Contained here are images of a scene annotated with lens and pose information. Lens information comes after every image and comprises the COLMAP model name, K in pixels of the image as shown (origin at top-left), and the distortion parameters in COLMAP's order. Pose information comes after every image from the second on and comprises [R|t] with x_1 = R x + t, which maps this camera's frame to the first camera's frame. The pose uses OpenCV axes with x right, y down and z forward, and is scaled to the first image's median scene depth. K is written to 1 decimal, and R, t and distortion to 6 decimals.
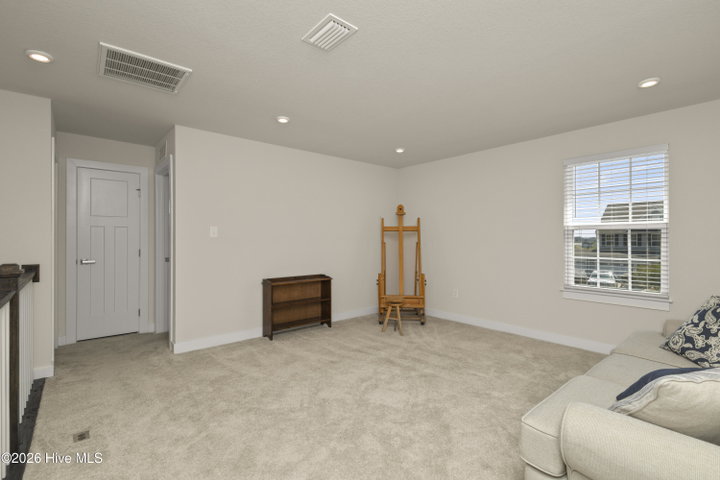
lens RADIAL K [[336.9, 0, 359.0], [0, 336.9, 233.0], [0, 0, 1]] dist [0.007925, -0.000876]
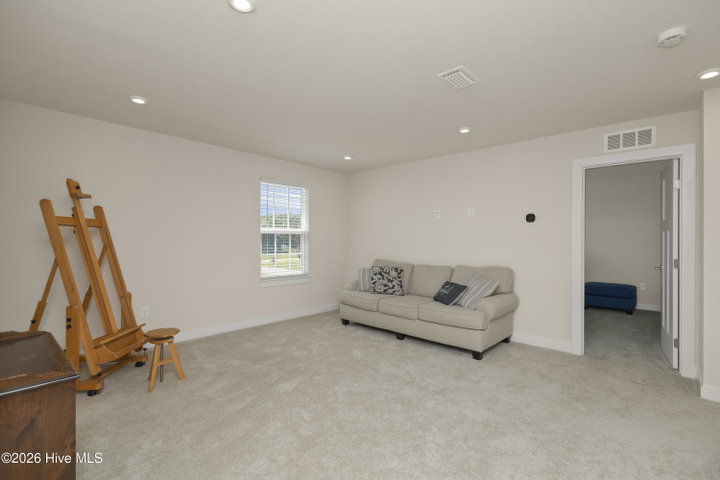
lens RADIAL K [[336.9, 0, 359.0], [0, 336.9, 233.0], [0, 0, 1]] dist [0.007925, -0.000876]
pose [[-0.140921, 0.018226, 0.989853, -0.640900], [-0.023892, 0.999477, -0.021805, 0.008759], [-0.989733, -0.026722, -0.140412, 0.777658]]
